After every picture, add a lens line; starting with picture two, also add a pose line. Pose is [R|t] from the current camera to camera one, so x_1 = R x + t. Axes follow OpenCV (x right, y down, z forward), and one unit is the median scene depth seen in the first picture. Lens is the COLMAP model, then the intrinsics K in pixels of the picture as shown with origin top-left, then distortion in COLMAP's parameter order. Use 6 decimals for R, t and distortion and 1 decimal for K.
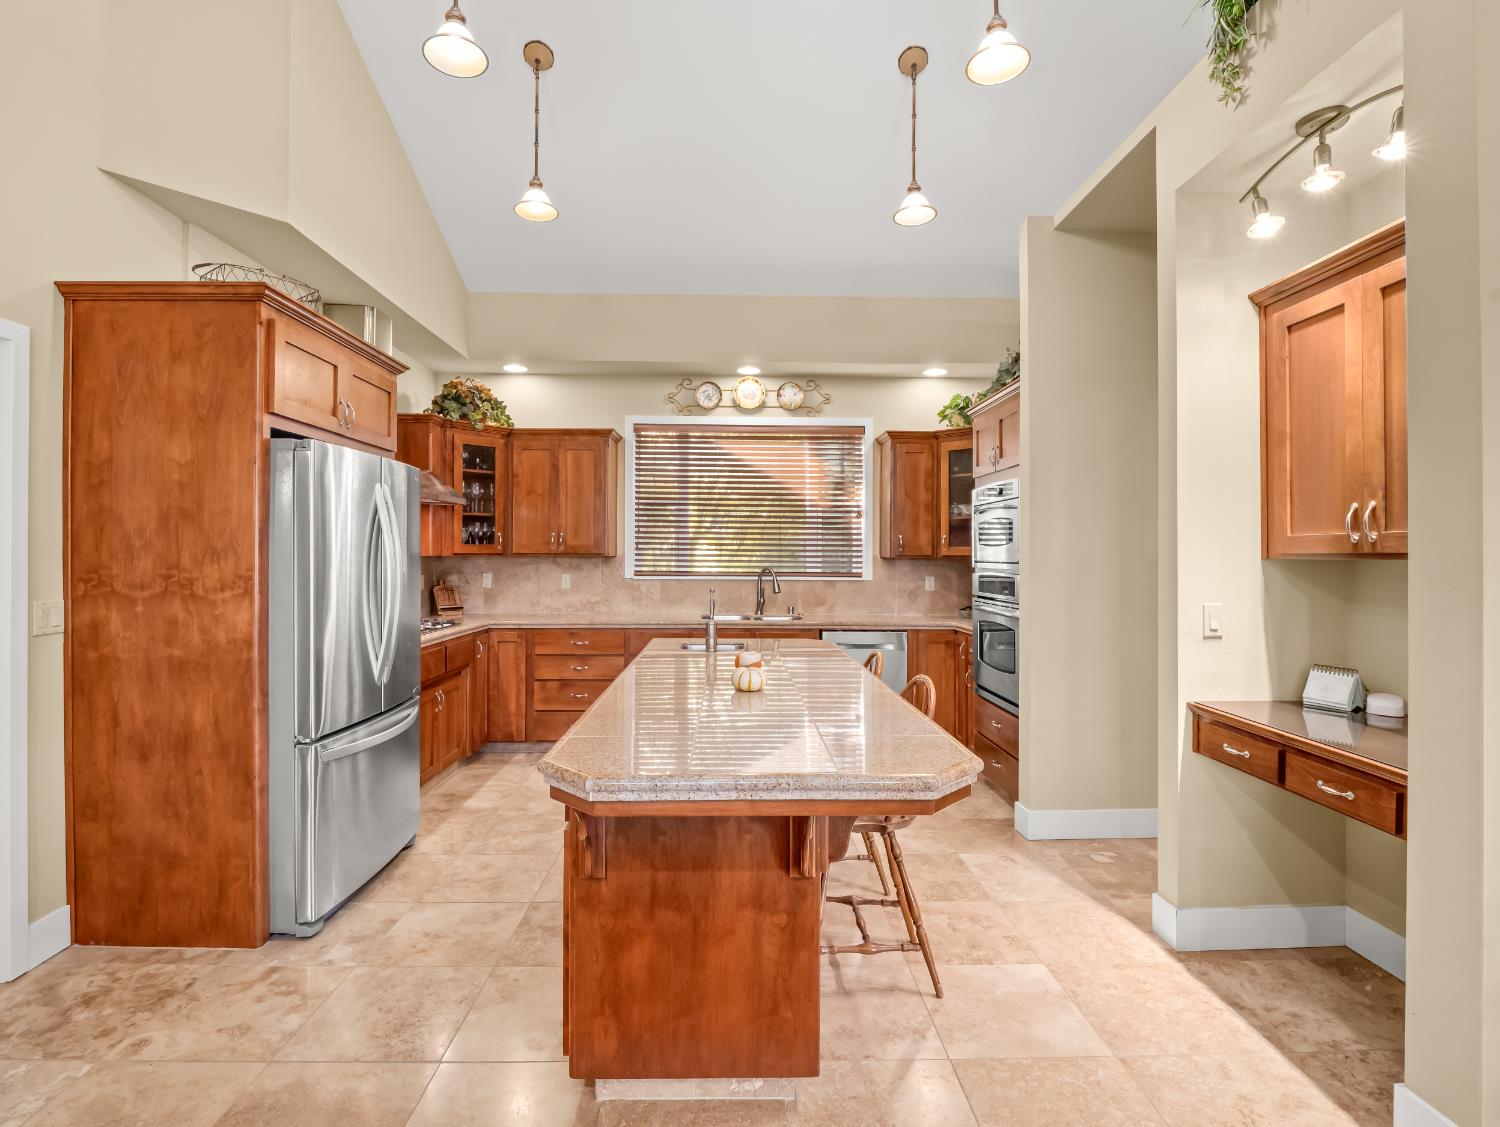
lens RADIAL K [[726.6, 0, 747.1], [0, 726.6, 555.4], [0, 0, 1]] dist [-0.011225, -0.002378]
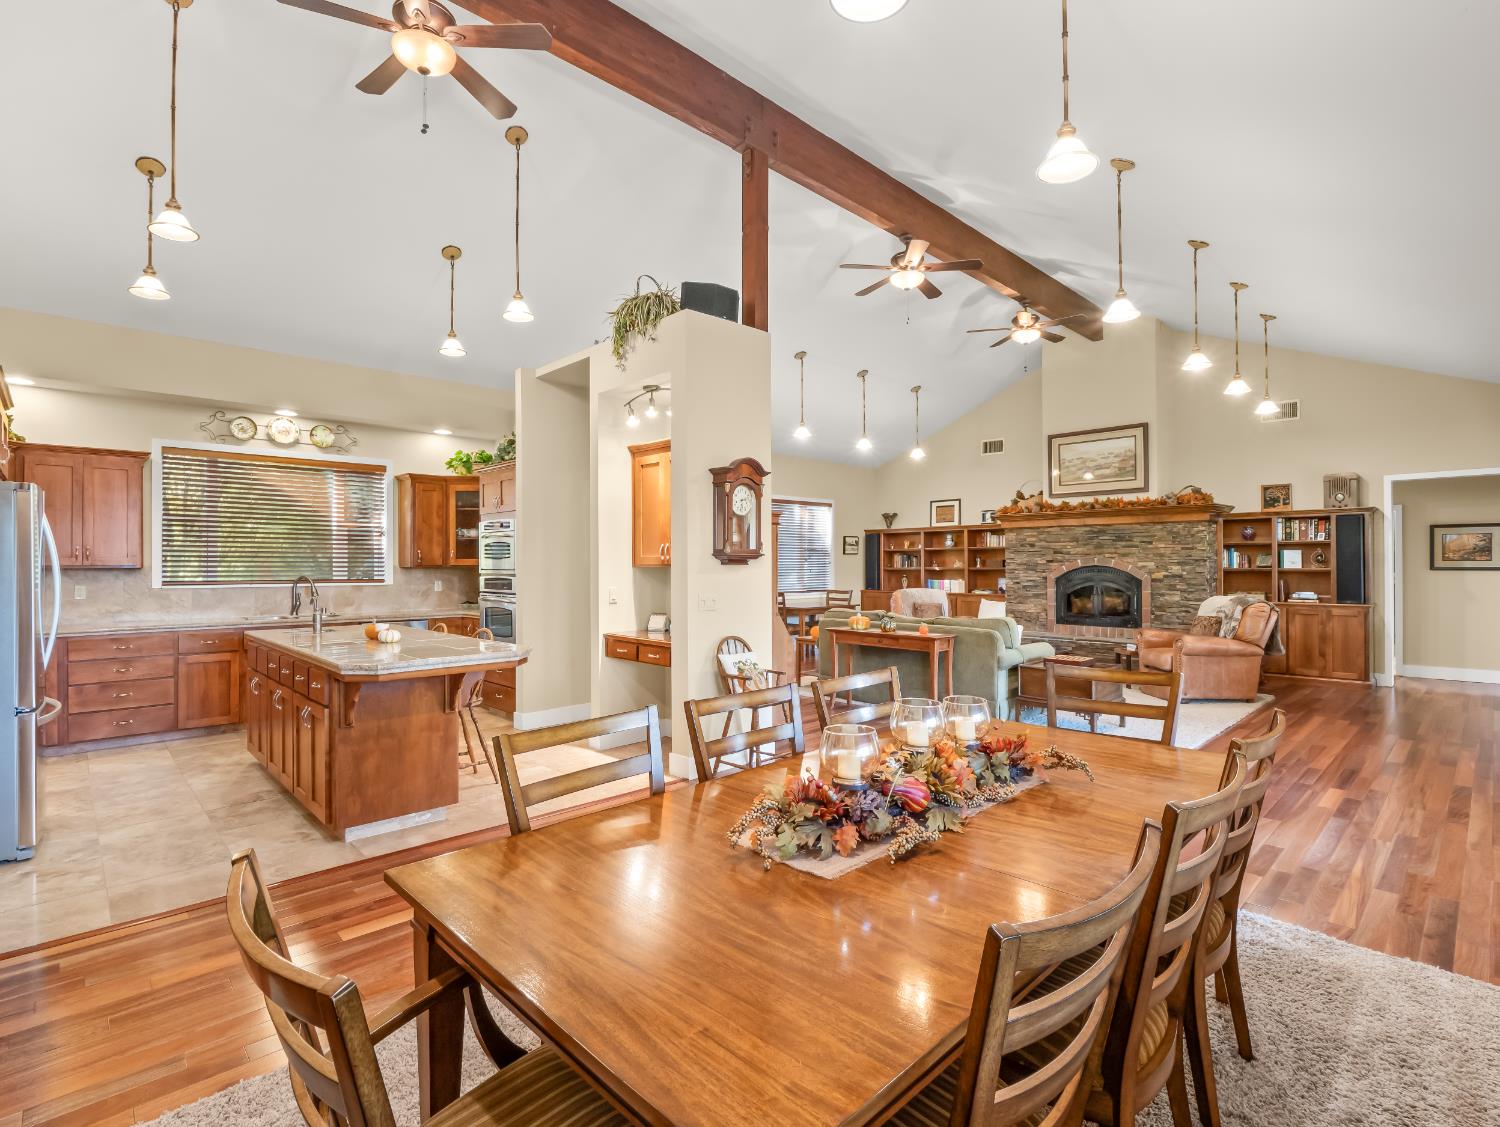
lens RADIAL K [[726.6, 0, 748.3], [0, 726.6, 563.4], [0, 0, 1]] dist [-0.011225, -0.002378]
pose [[0.738912, -0.004830, 0.673785, -0.531604], [0.003450, 0.999988, 0.003385, -0.013132], [-0.673793, -0.000176, 0.738920, -0.894676]]
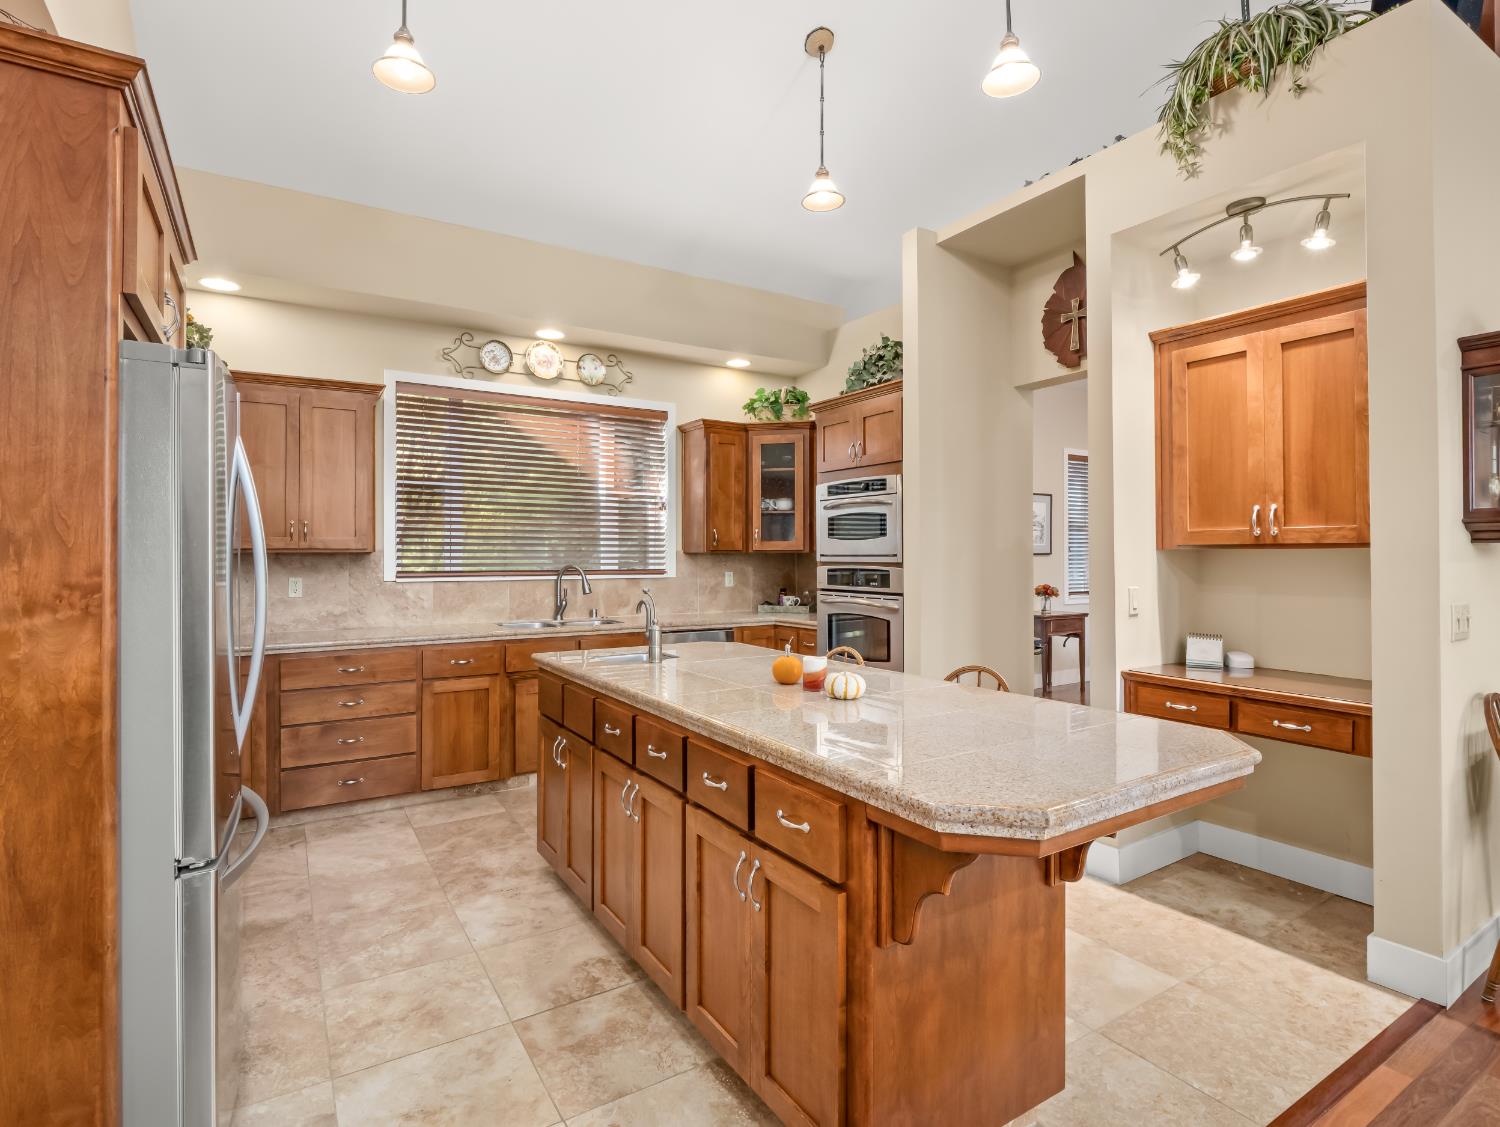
lens RADIAL K [[759.2, 0, 753.3], [0, 759.2, 550.9], [0, 0, 1]] dist [-0.006977, -0.001754]
pose [[0.858685, -0.003360, 0.512493, -0.551437], [0.005042, 0.999985, -0.001893, 0.006534], [-0.512479, 0.004210, 0.858689, 0.251239]]
